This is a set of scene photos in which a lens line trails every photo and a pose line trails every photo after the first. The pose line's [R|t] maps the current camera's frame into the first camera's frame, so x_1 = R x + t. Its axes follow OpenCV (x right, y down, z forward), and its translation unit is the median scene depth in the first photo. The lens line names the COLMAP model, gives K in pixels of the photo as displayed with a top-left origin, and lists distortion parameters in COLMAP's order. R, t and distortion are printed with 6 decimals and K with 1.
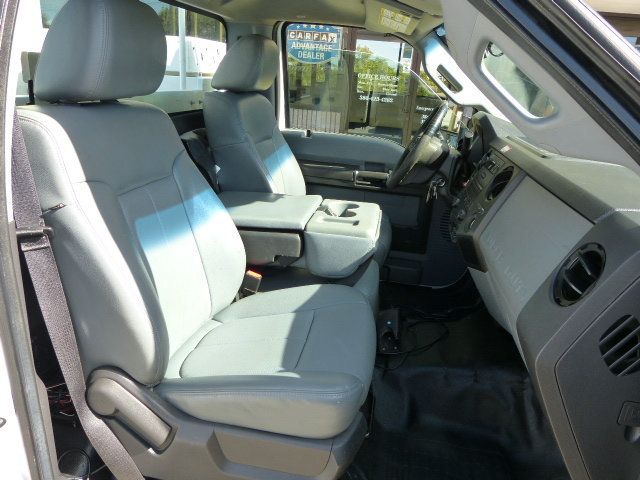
lens RADIAL K [[479.2, 0, 322.6], [0, 479.2, 237.3], [0, 0, 1]] dist [-0.041462, 0.033030]
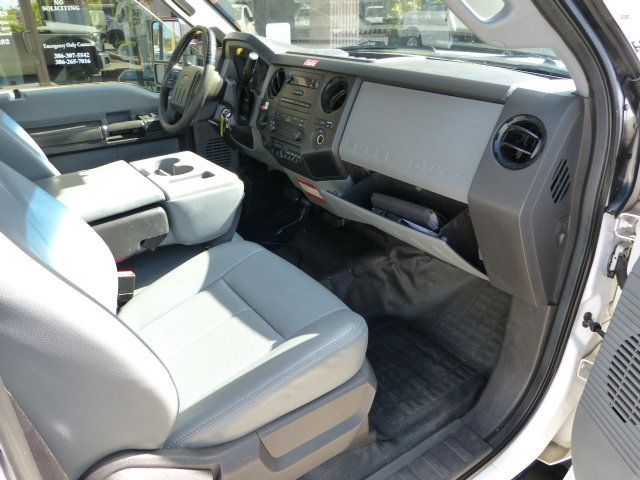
lens RADIAL K [[479.2, 0, 320.7], [0, 479.2, 244.6], [0, 0, 1]] dist [-0.041462, 0.033030]
pose [[0.718267, -0.385893, 0.578946, -0.355182], [0.292789, 0.922475, 0.251623, -0.072495], [-0.631163, -0.011224, 0.775569, 0.176400]]
